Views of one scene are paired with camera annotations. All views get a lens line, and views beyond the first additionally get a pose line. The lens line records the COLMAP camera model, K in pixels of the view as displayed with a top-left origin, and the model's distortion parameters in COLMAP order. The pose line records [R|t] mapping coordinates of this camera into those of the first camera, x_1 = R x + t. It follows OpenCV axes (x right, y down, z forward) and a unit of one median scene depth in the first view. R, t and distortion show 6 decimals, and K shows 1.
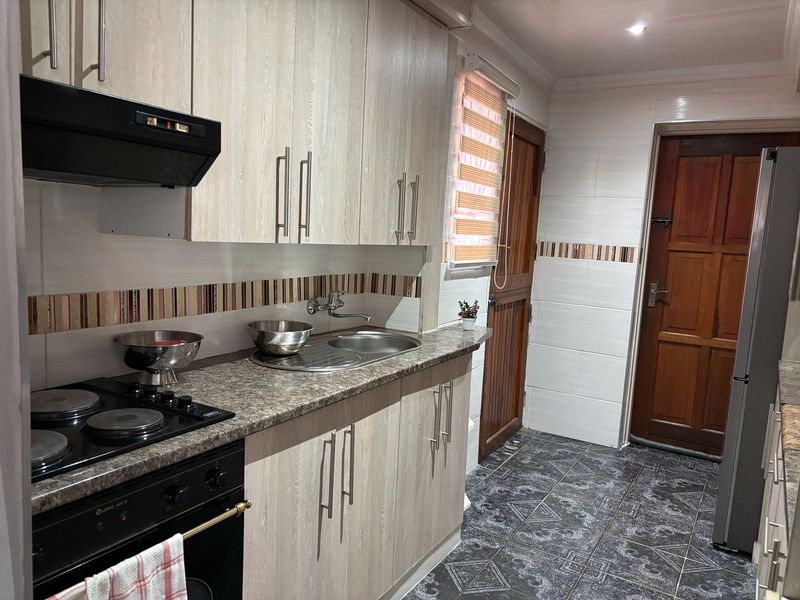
lens RADIAL K [[594.1, 0, 397.9], [0, 594.1, 298.0], [0, 0, 1]] dist [0.059469, -0.086597]
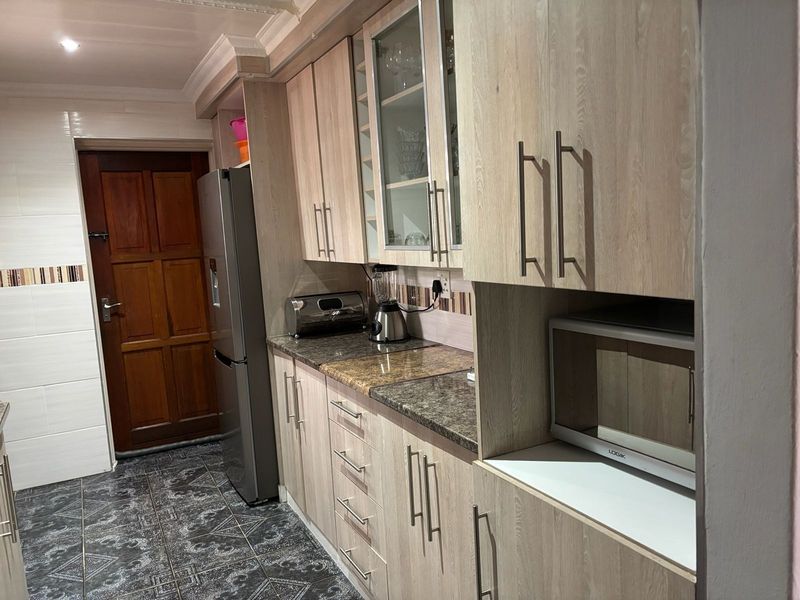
lens RADIAL K [[594.1, 0, 397.9], [0, 594.1, 298.0], [0, 0, 1]] dist [0.059469, -0.086597]
pose [[0.517291, -0.177210, 0.837262, -0.169296], [0.186357, 0.978175, 0.091897, -0.027674], [-0.835273, 0.108492, 0.539025, 0.058848]]
